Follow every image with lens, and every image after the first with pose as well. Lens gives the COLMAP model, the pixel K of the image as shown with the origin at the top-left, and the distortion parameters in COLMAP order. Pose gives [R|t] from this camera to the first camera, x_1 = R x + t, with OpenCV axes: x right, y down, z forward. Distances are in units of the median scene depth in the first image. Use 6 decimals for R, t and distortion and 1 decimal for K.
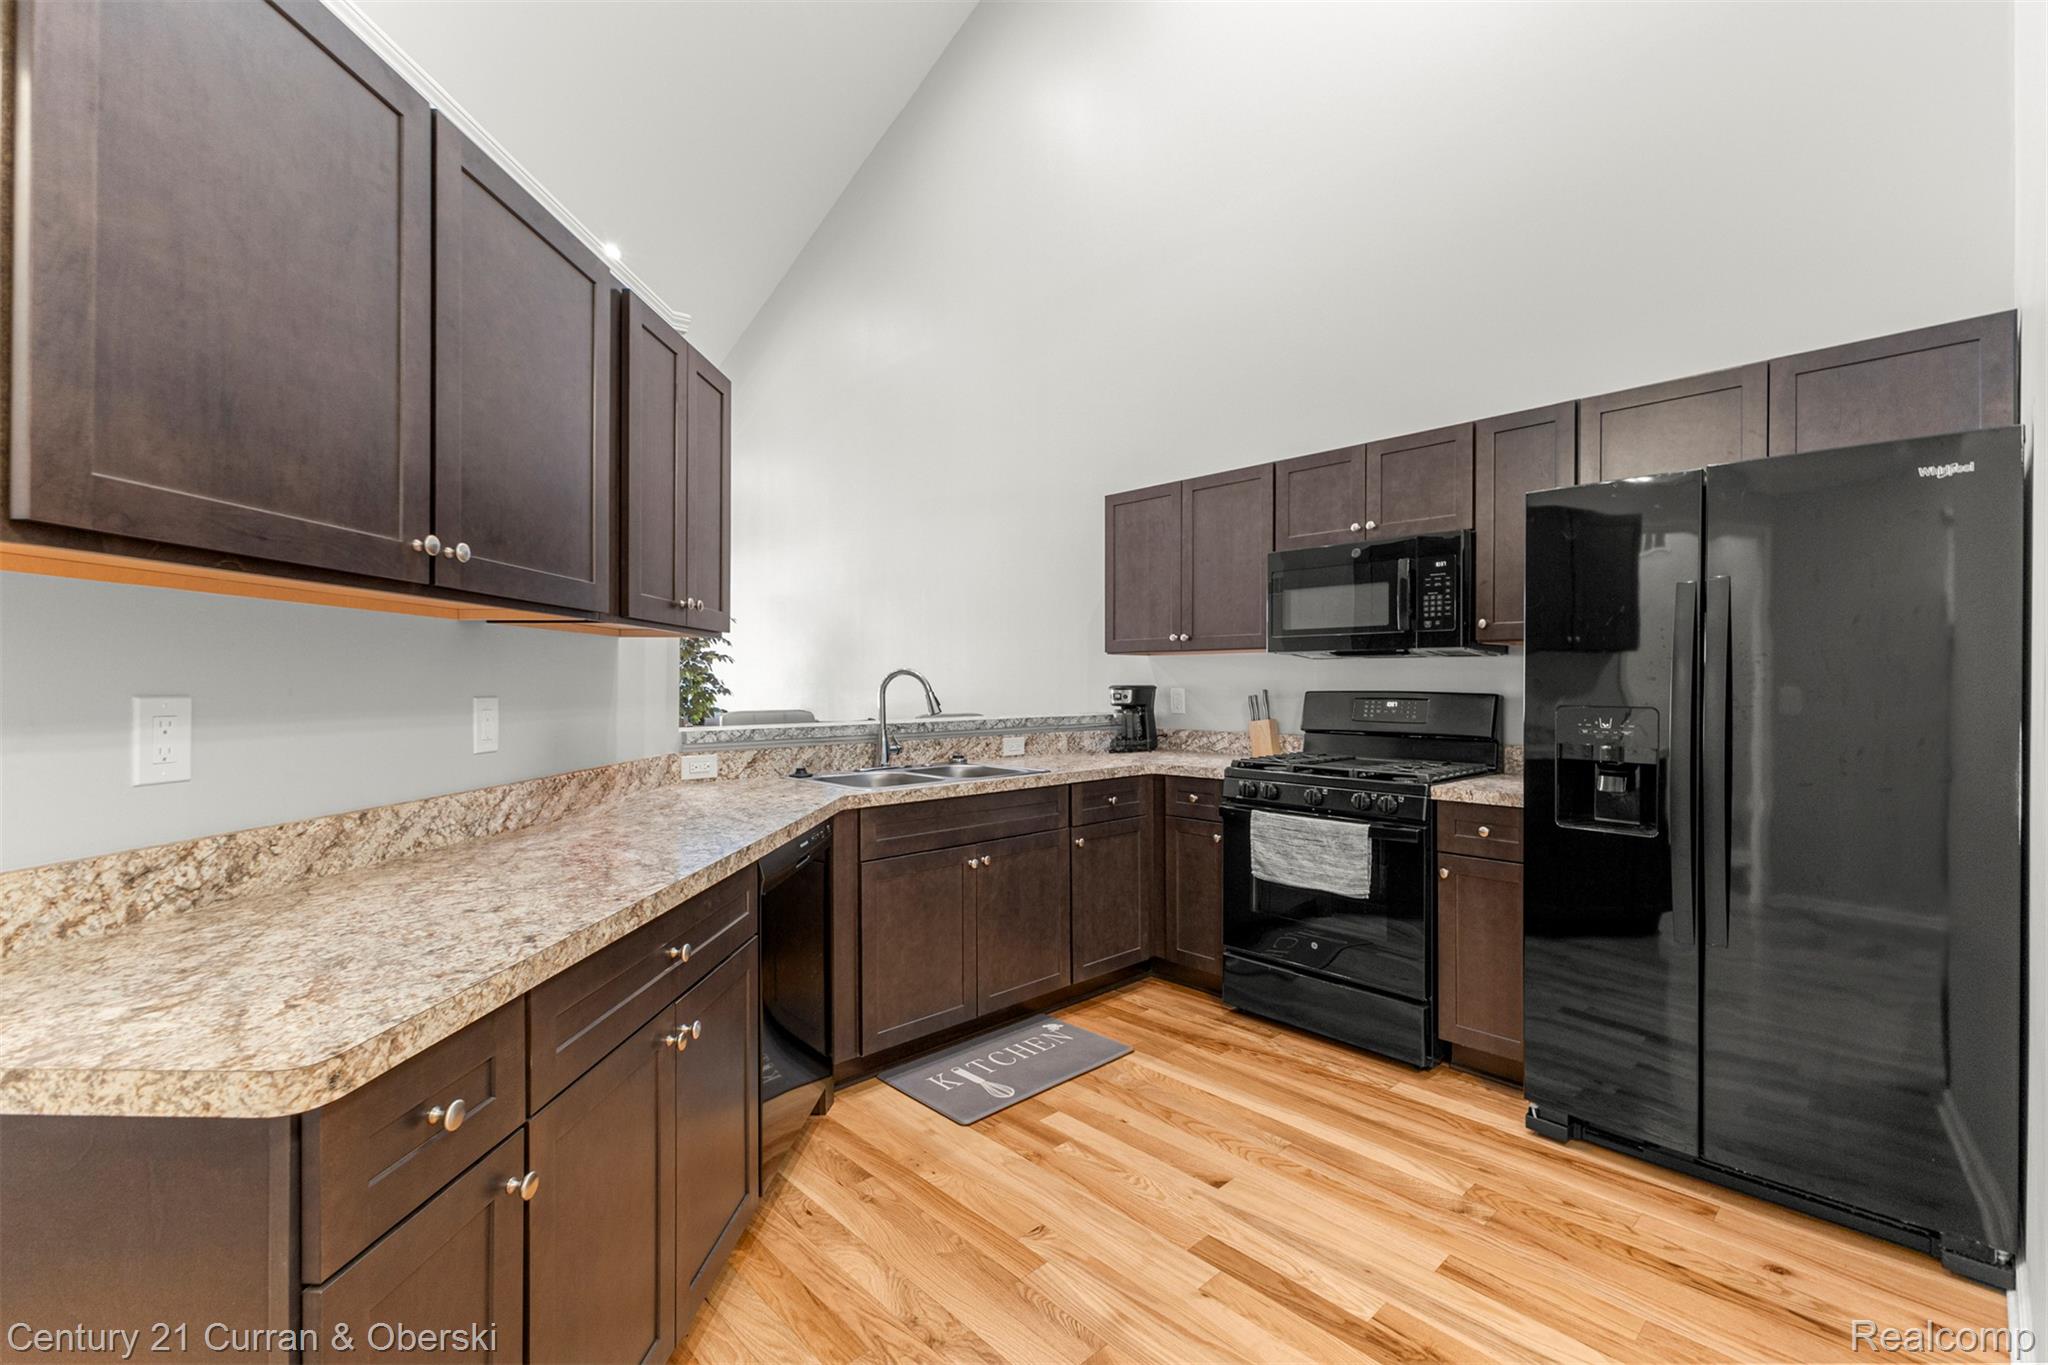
lens RADIAL K [[875.2, 0, 986.0], [0, 875.2, 682.3], [0, 0, 1]] dist [0.000125, 0.000043]
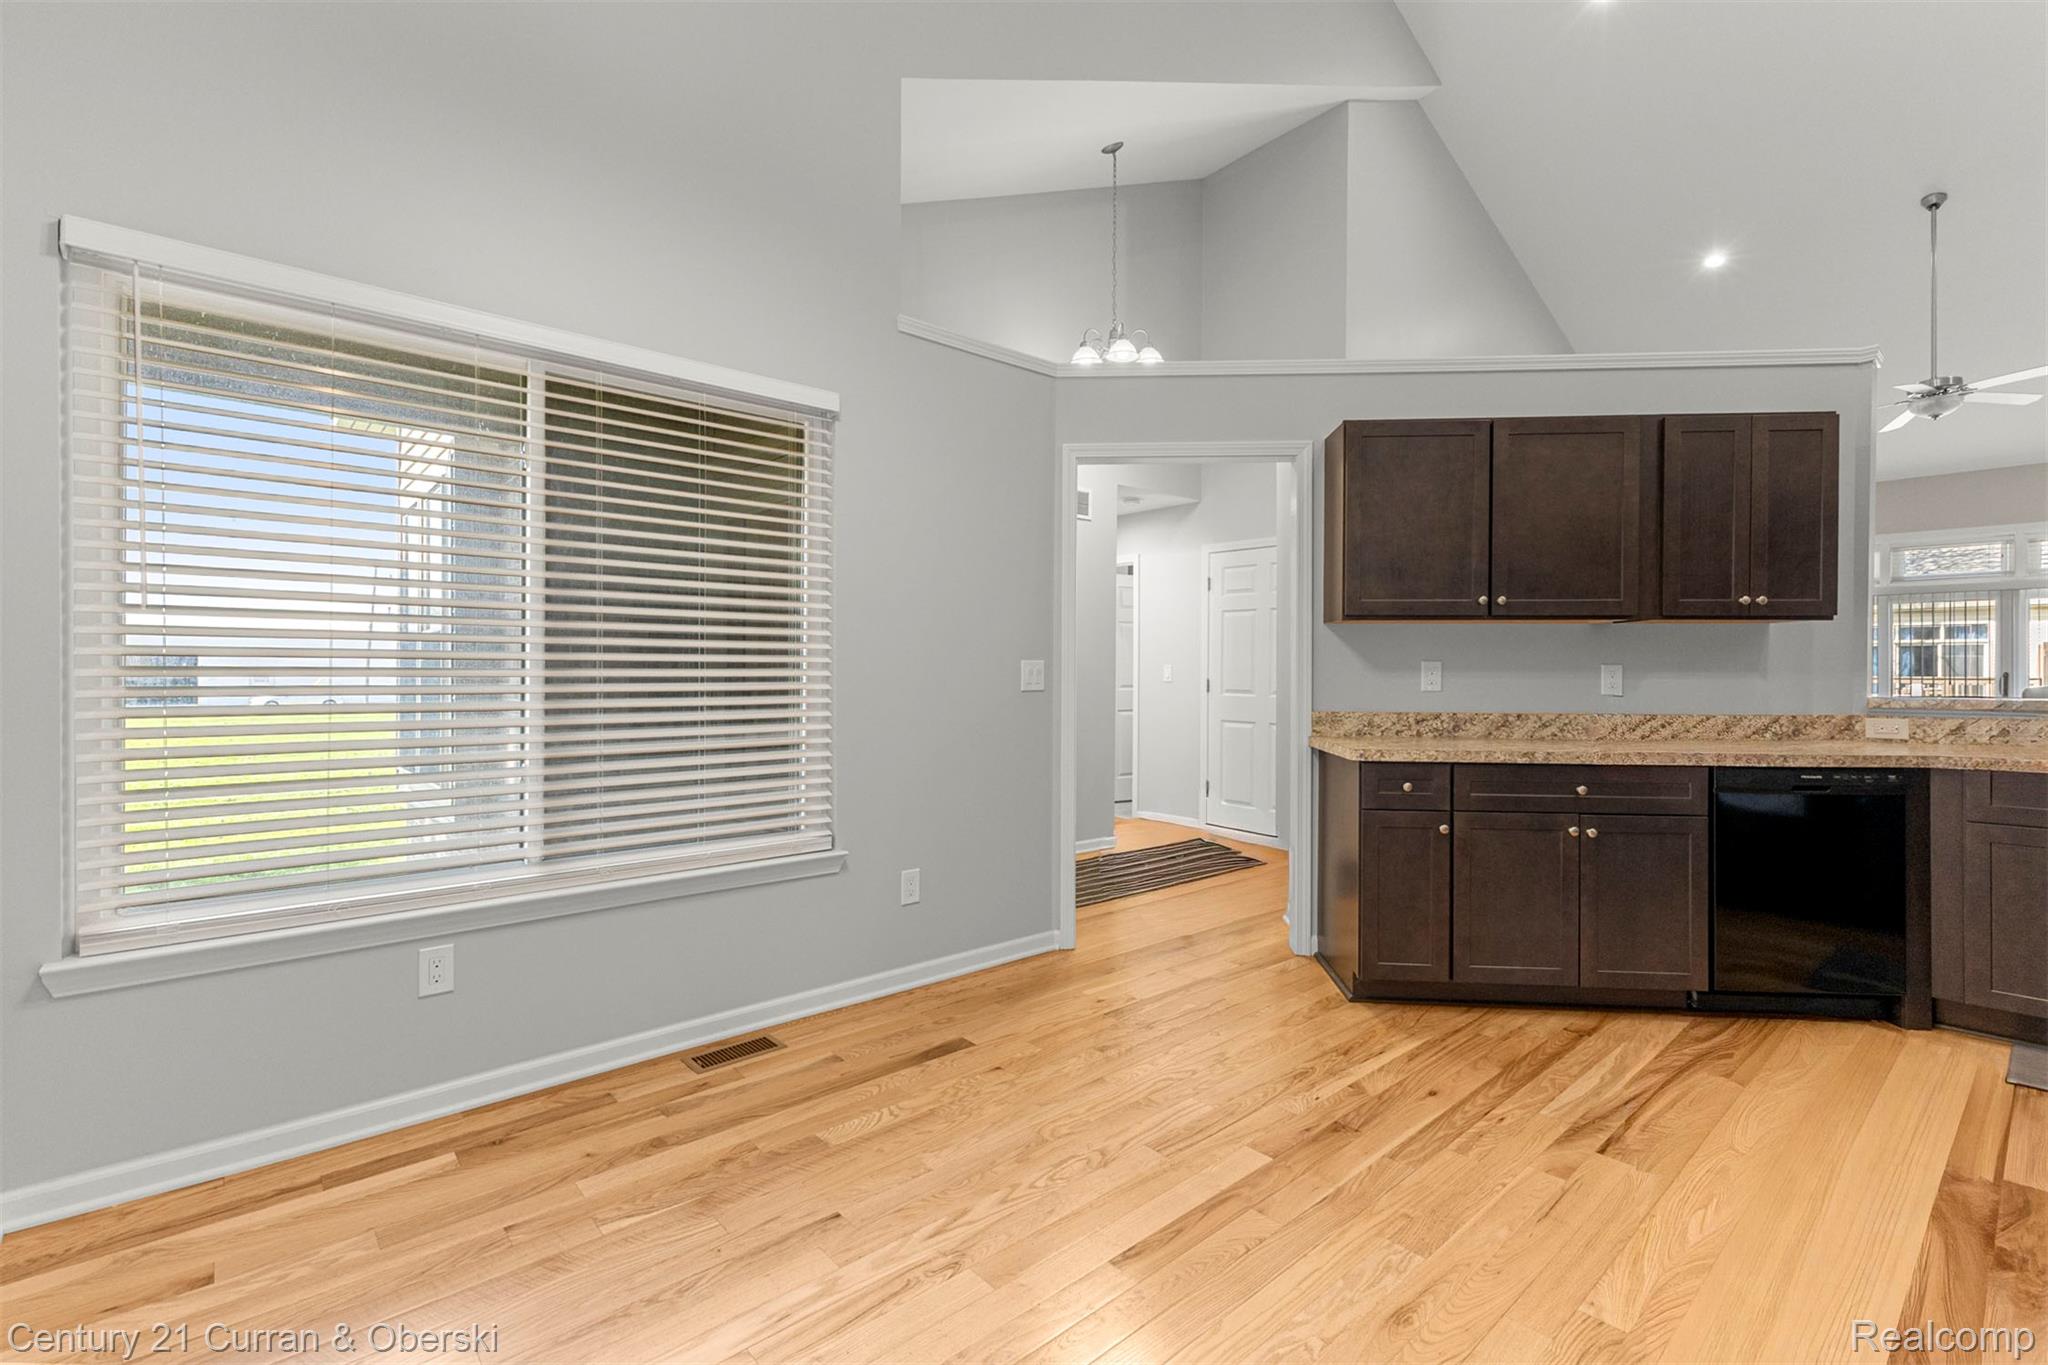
lens RADIAL K [[875.2, 0, 1047.8], [0, 875.2, 675.1], [0, 0, 1]] dist [0.000125, 0.000043]
pose [[-0.016762, 0.005228, -0.999846, 0.913288], [-0.000149, 0.999986, 0.005231, 0.022052], [0.999859, 0.000237, -0.016761, -0.097660]]
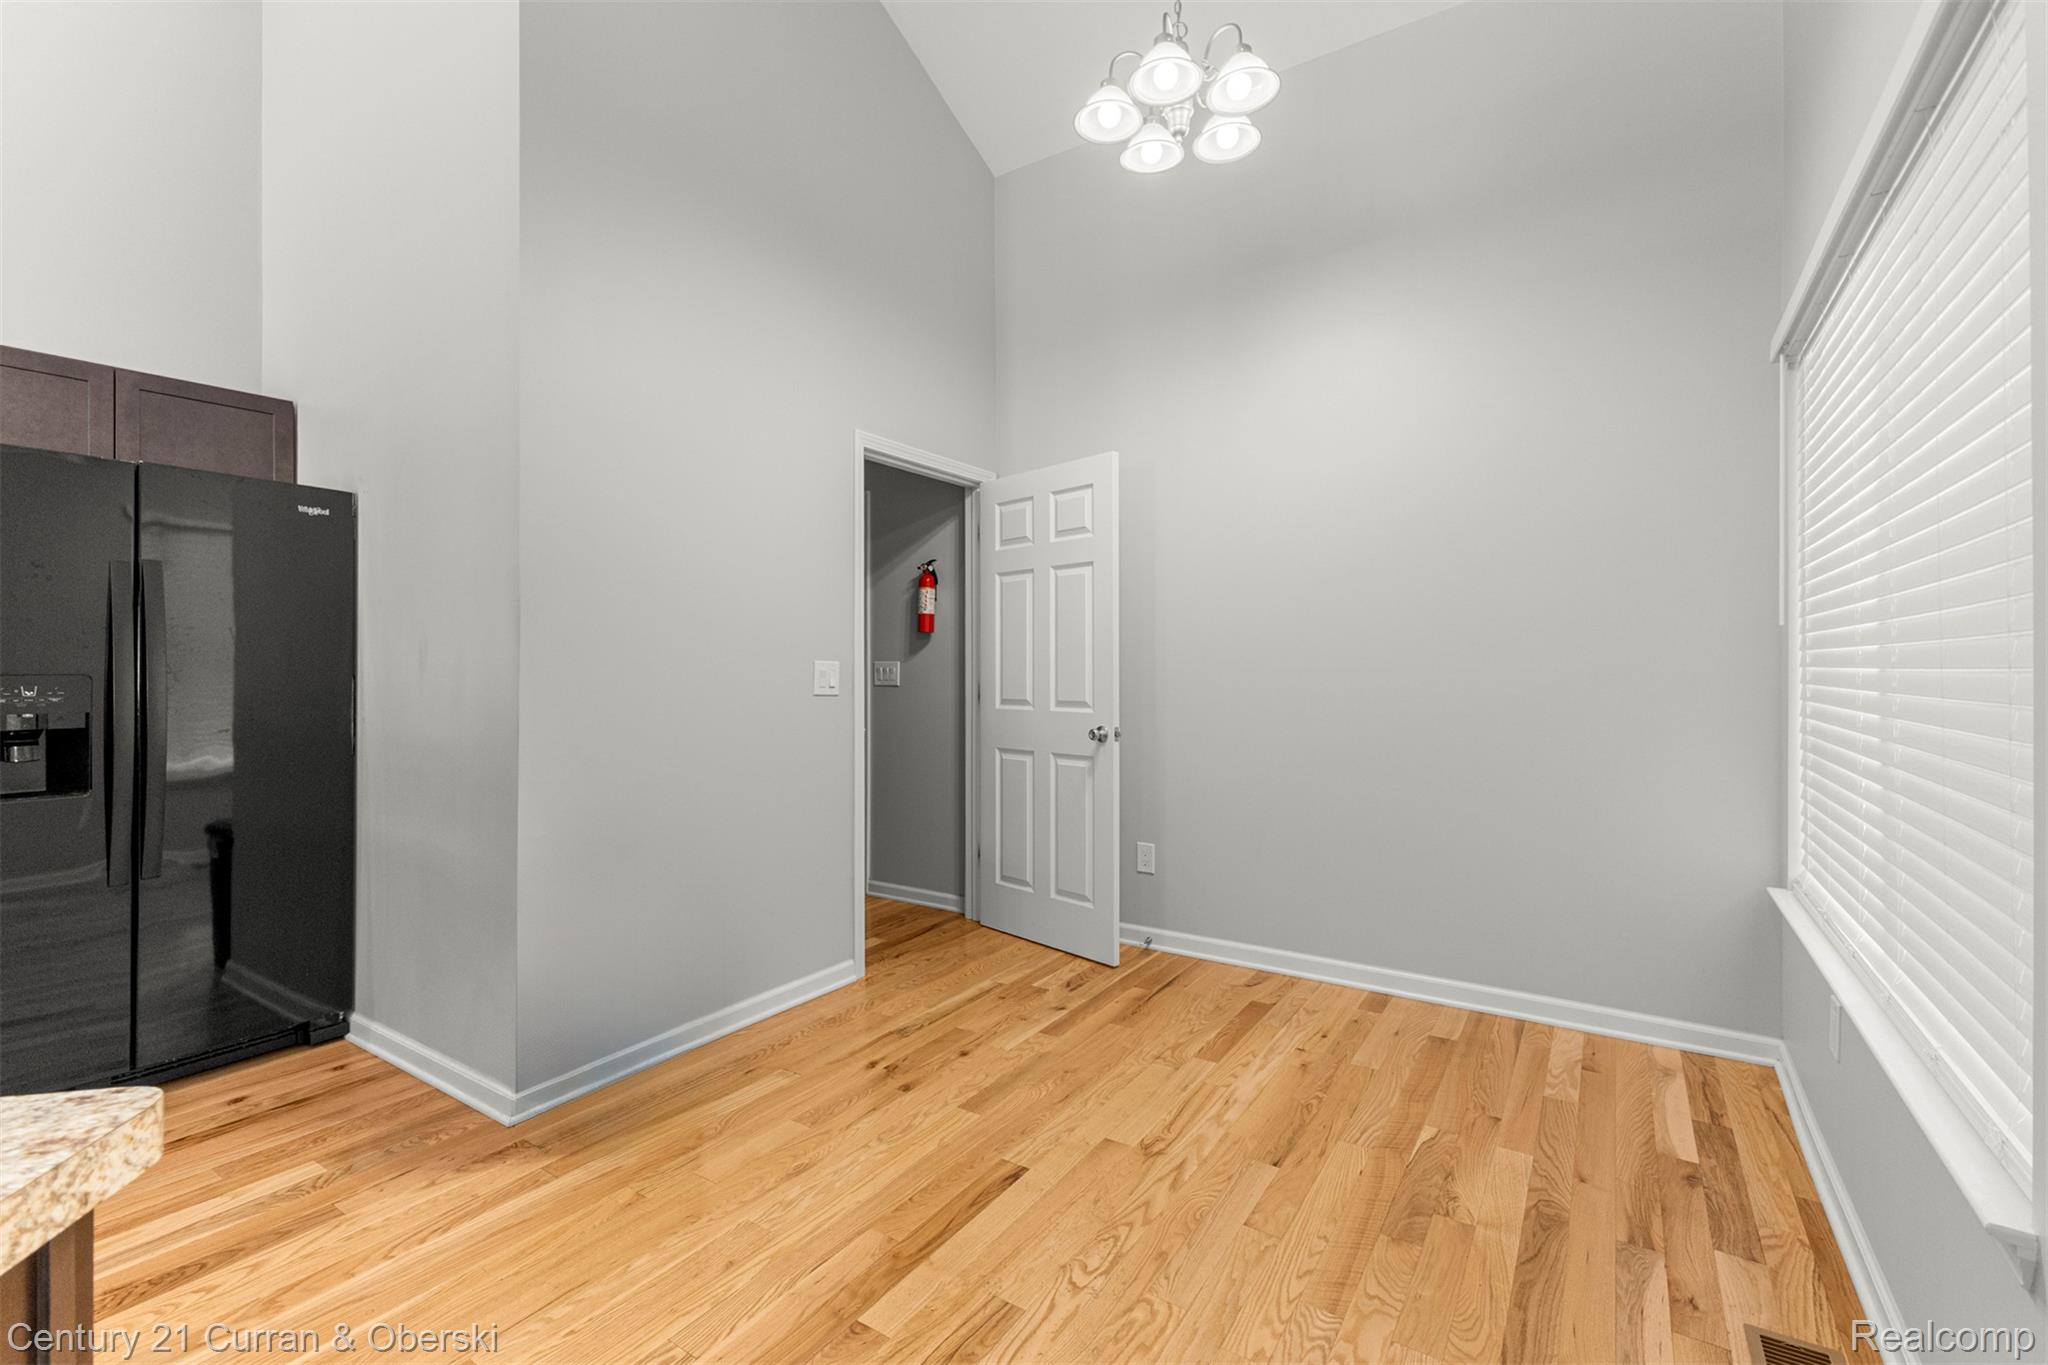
lens RADIAL K [[875.2, 0, 1021.5], [0, 875.2, 668.5], [0, 0, 1]] dist [0.000125, 0.000043]
pose [[-0.225136, -0.003120, 0.974322, -0.474357], [-0.002333, 0.999994, 0.002663, 0.015273], [-0.974325, -0.001674, -0.225142, 0.116604]]
